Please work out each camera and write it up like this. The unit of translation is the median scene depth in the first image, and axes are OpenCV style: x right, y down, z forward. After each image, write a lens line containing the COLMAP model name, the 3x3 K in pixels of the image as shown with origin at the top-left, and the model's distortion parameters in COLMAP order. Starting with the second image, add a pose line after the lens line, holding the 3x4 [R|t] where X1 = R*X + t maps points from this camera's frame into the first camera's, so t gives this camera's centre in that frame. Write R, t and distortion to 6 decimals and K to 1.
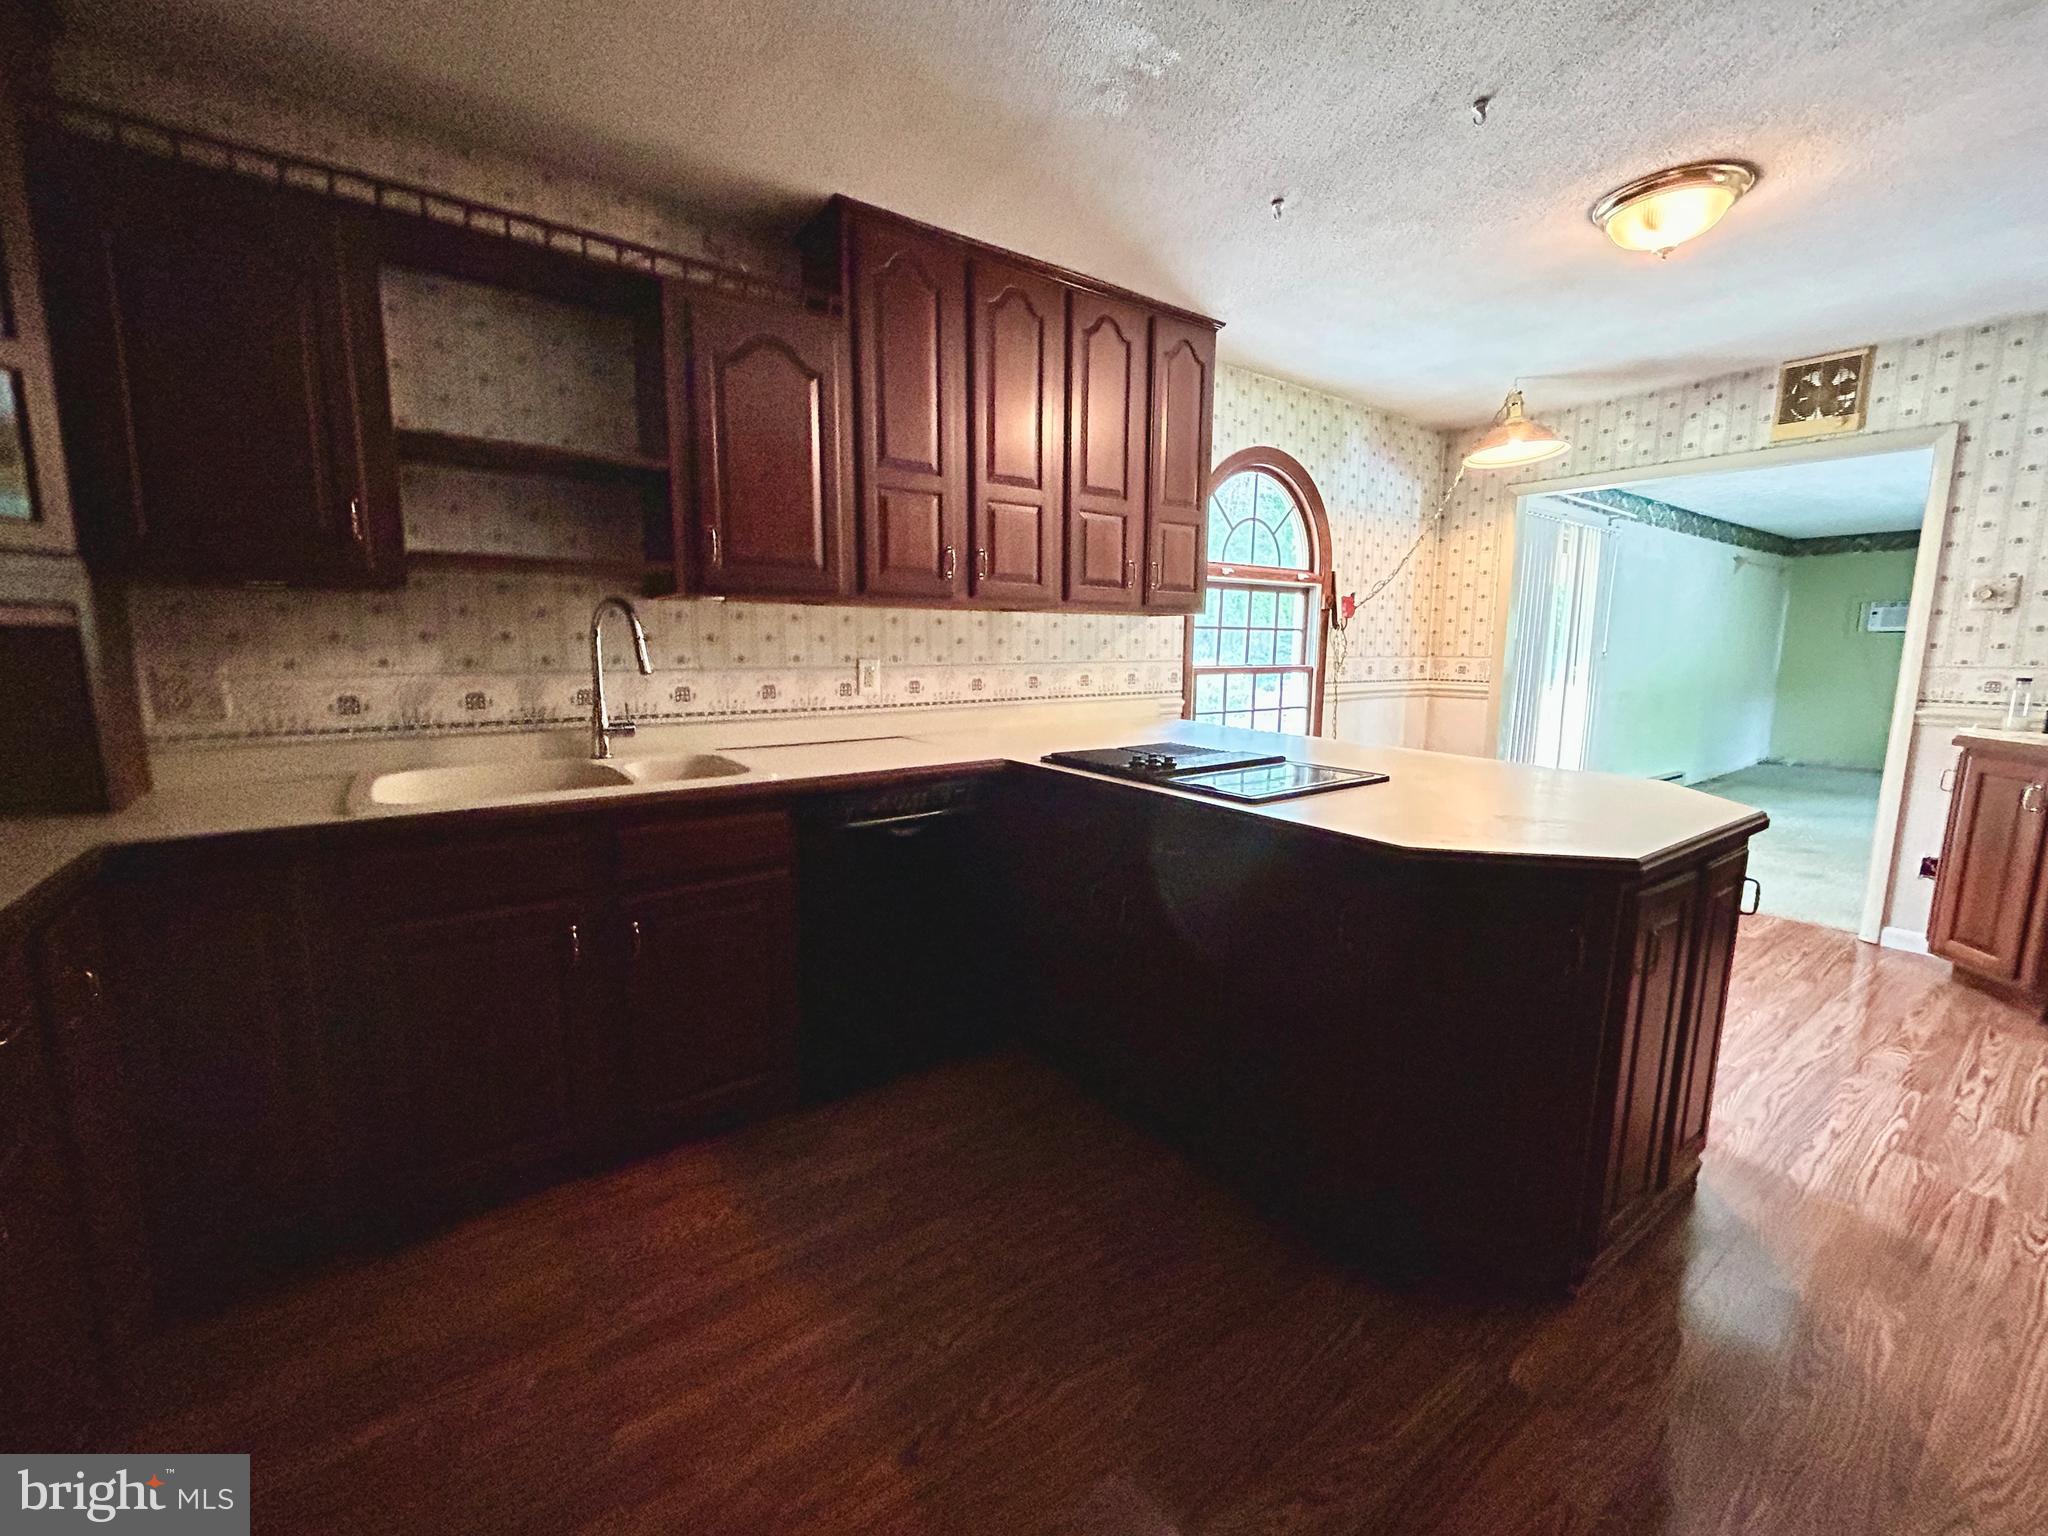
lens RADIAL K [[838.7, 0, 1041.7], [0, 838.7, 767.1], [0, 0, 1]] dist [0.014414, -0.000832]
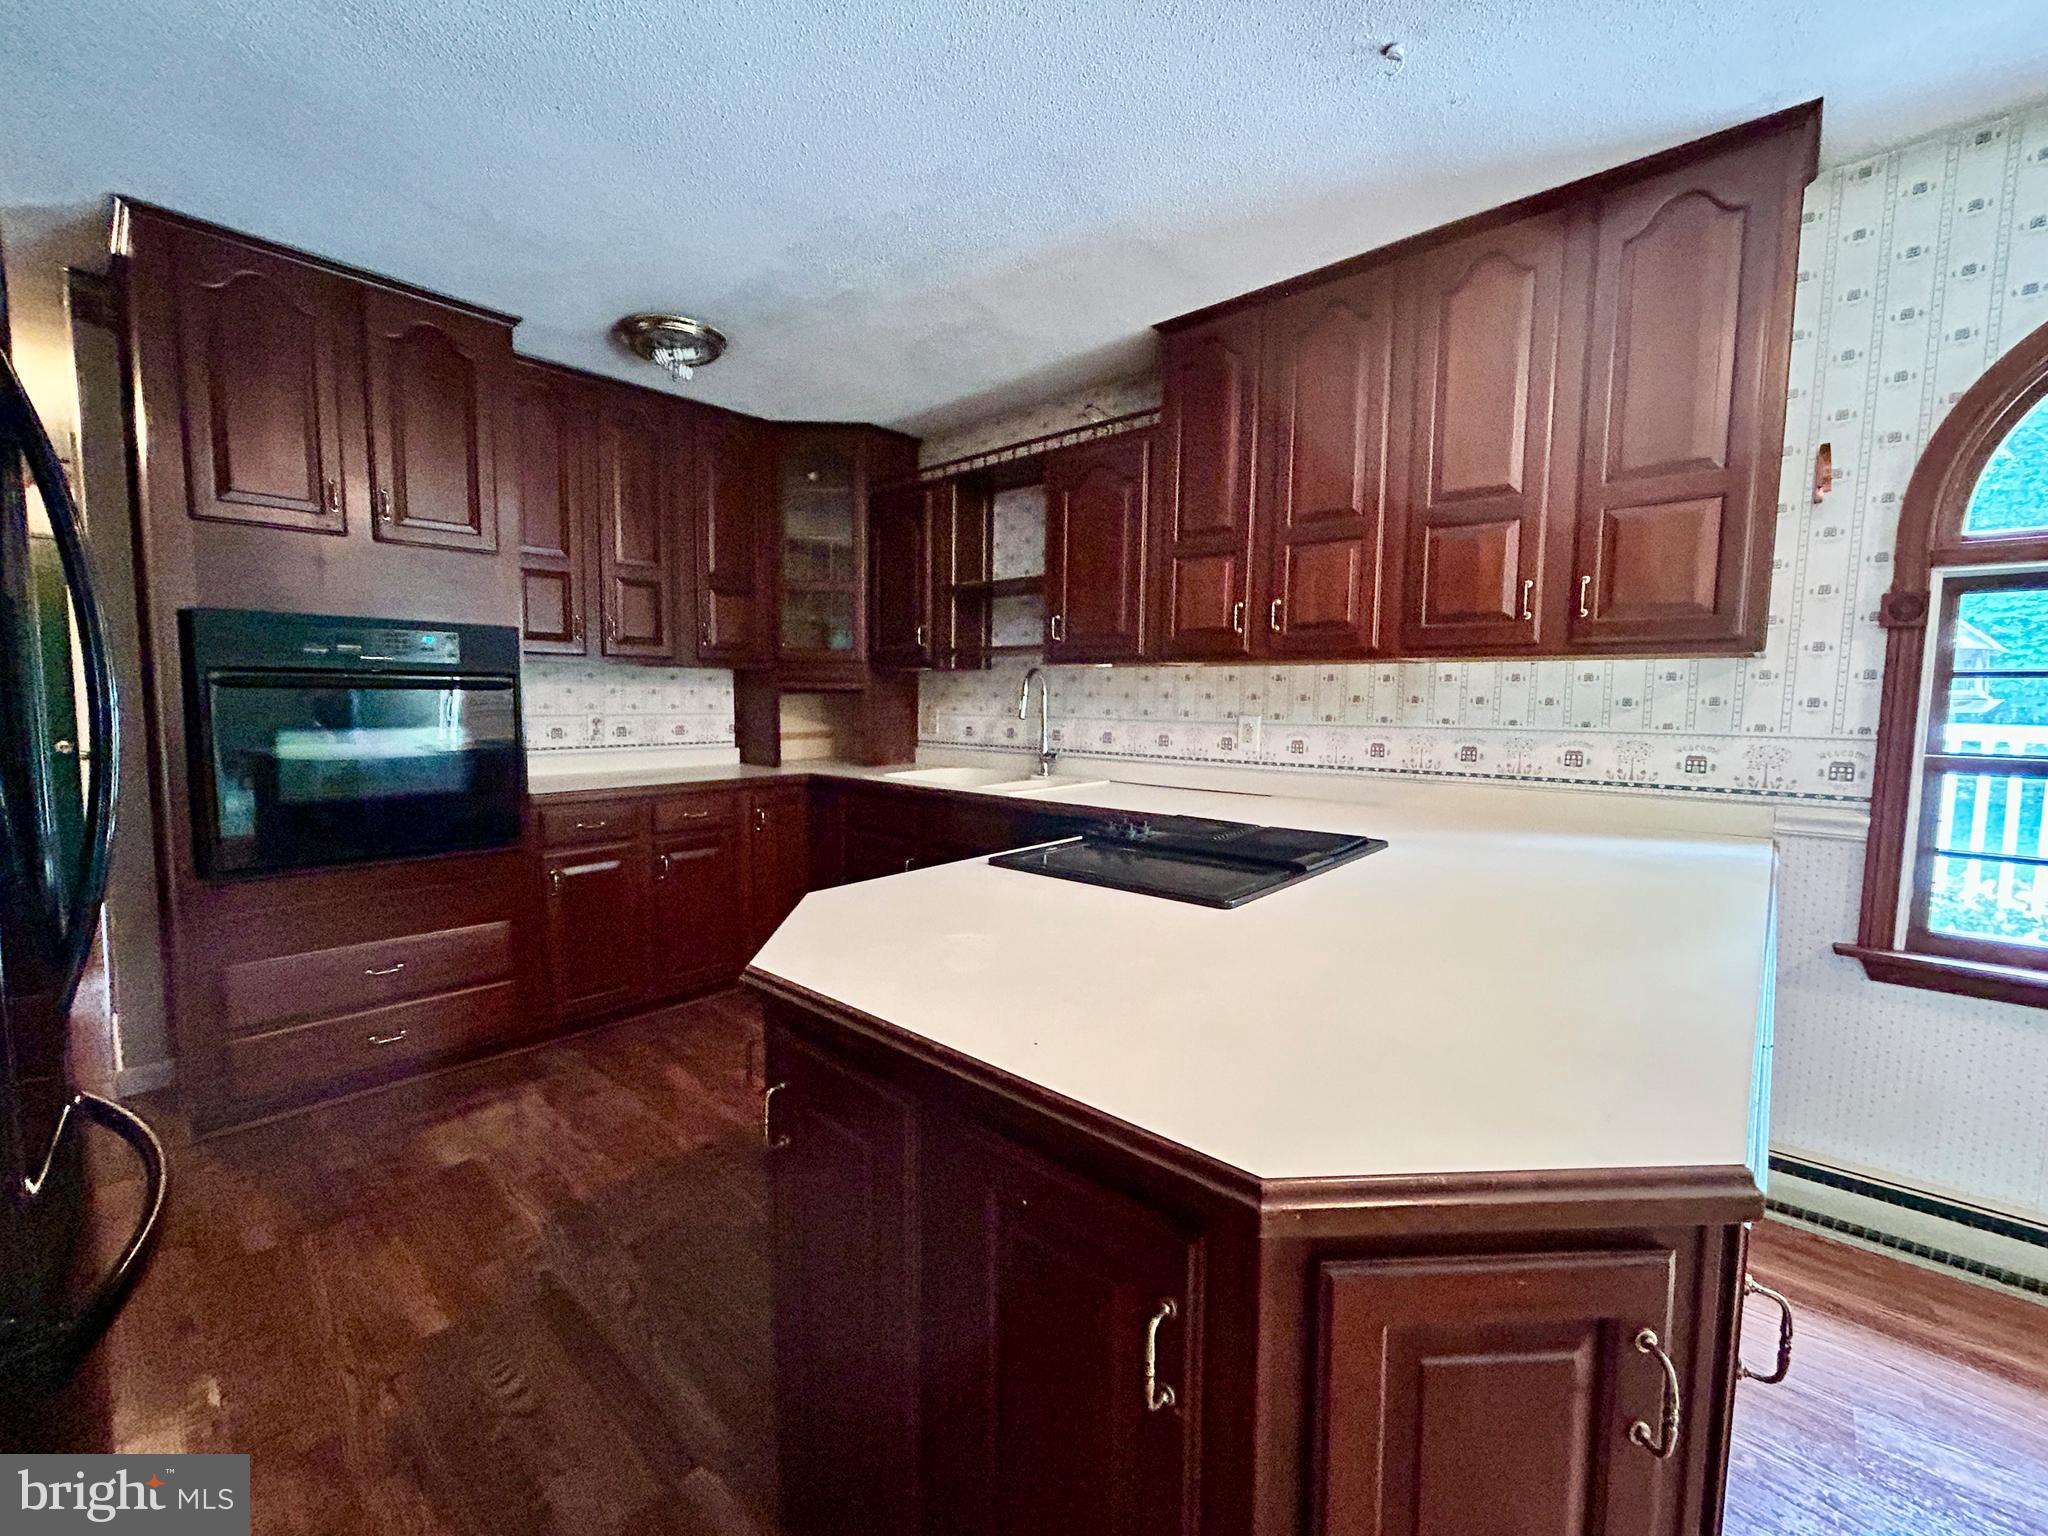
lens RADIAL K [[838.7, 0, 1042.3], [0, 838.7, 755.5], [0, 0, 1]] dist [0.014414, -0.000832]
pose [[0.227199, 0.069956, -0.971332, 0.652884], [-0.152163, 0.987716, 0.035544, -0.070039], [0.961887, 0.139725, 0.235053, 0.464896]]
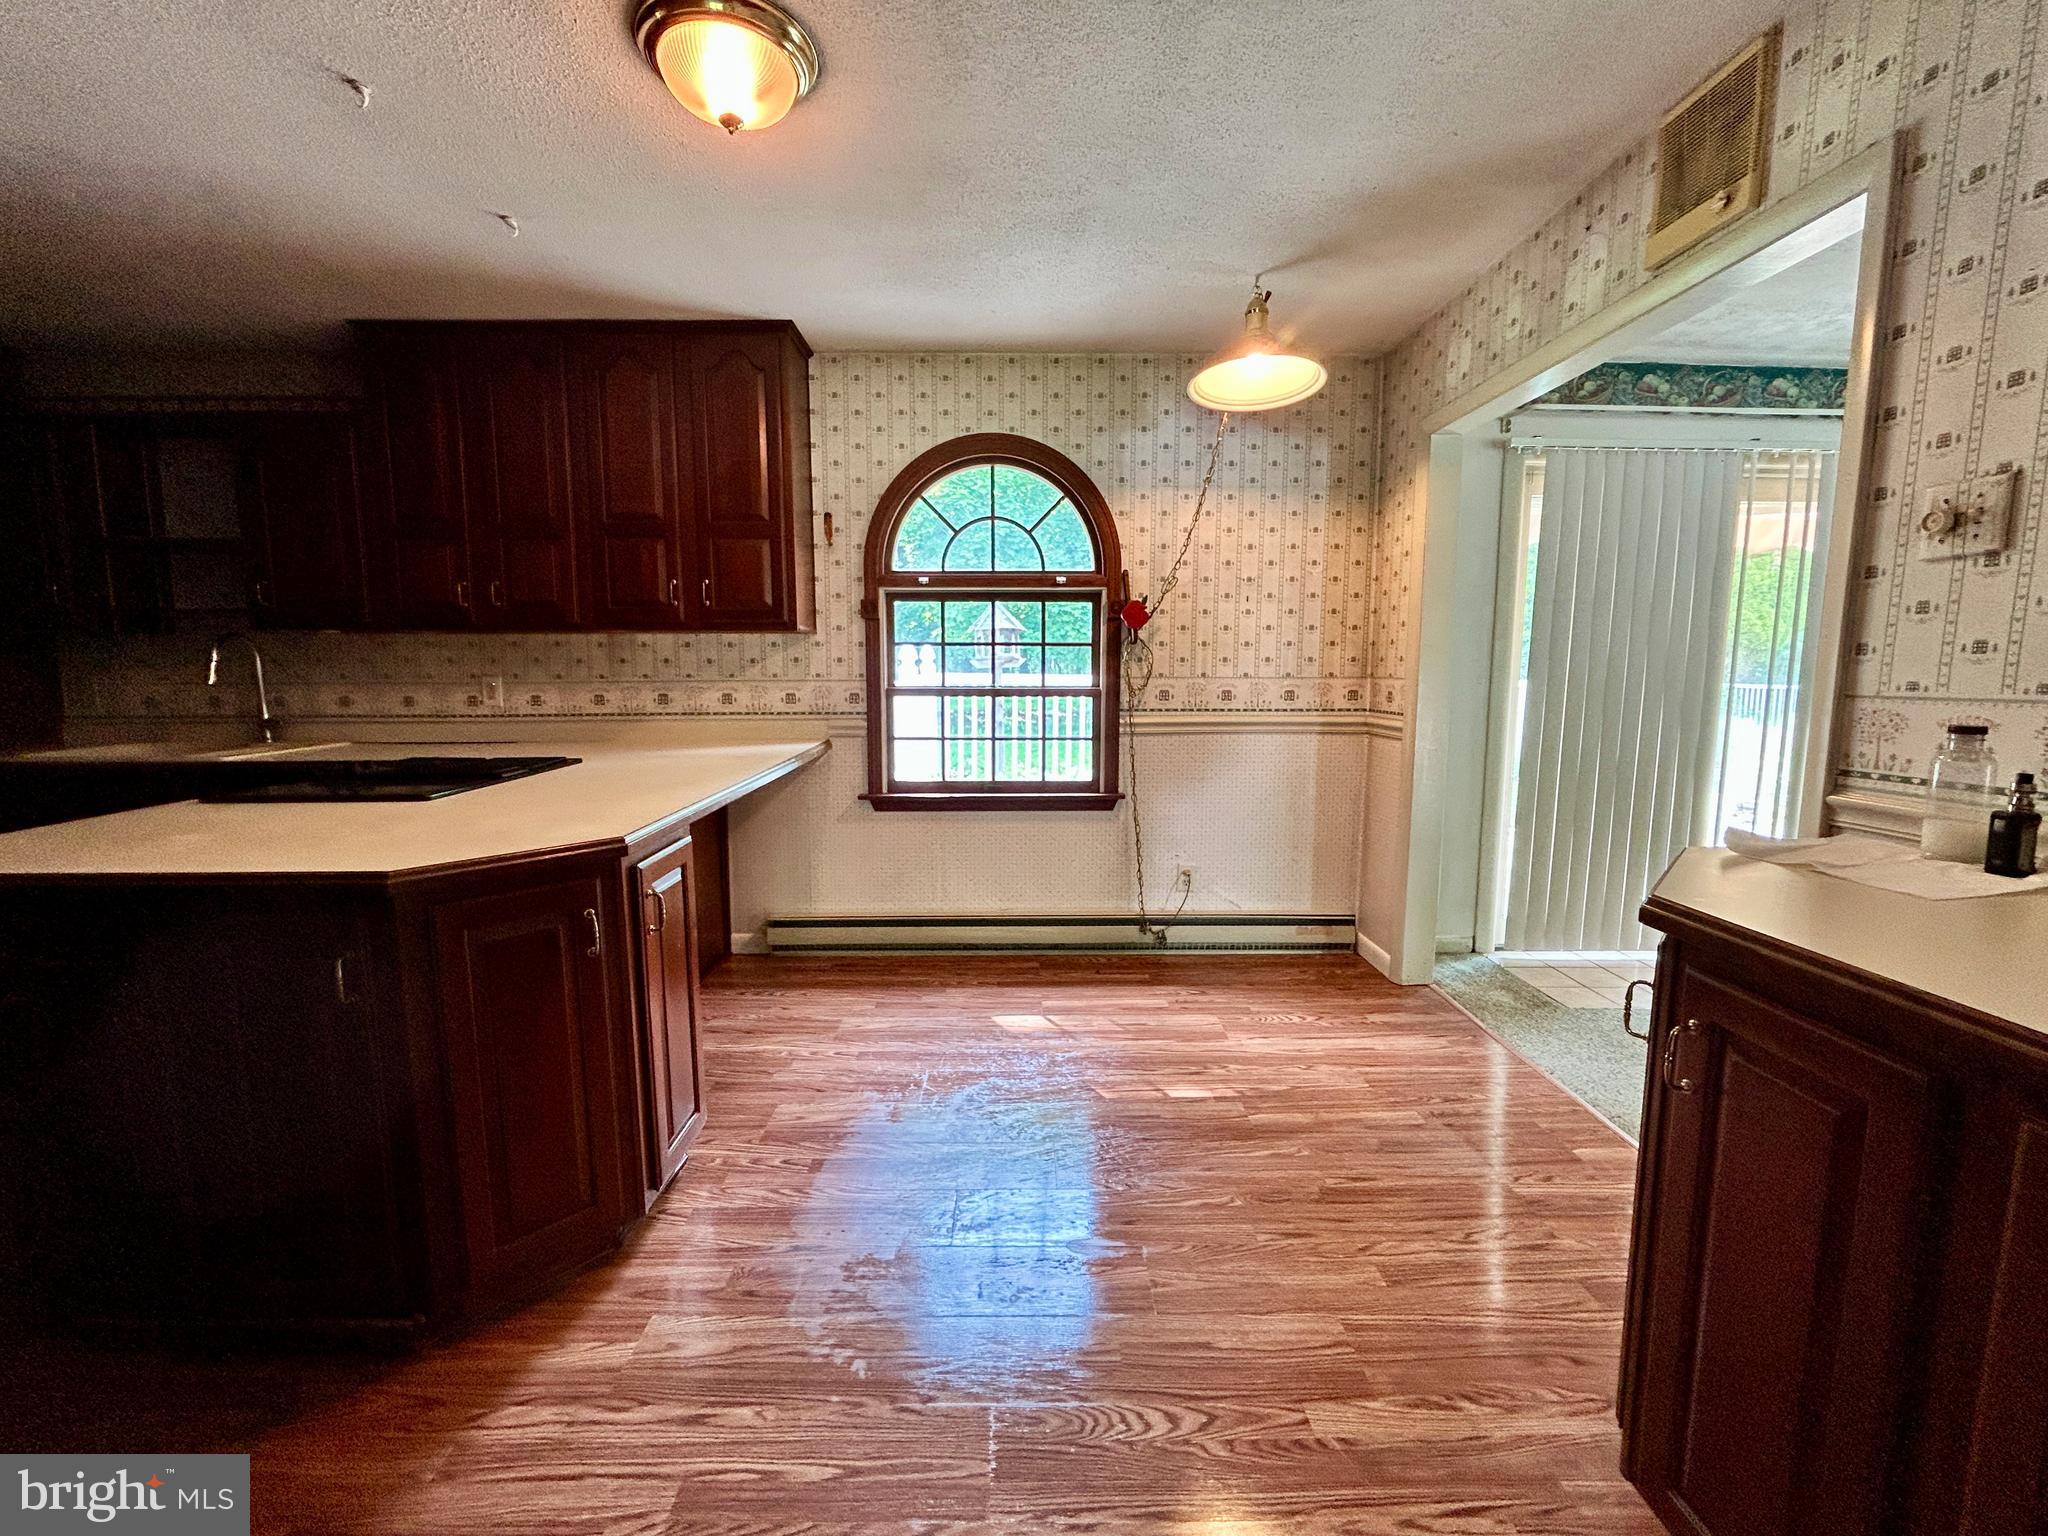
lens RADIAL K [[838.7, 0, 1012.8], [0, 838.7, 763.1], [0, 0, 1]] dist [0.014414, -0.000832]
pose [[0.806069, 0.058997, -0.588873, 1.003401], [-0.079992, 0.996749, -0.009635, -0.046755], [0.586390, 0.054871, 0.808168, 0.412034]]
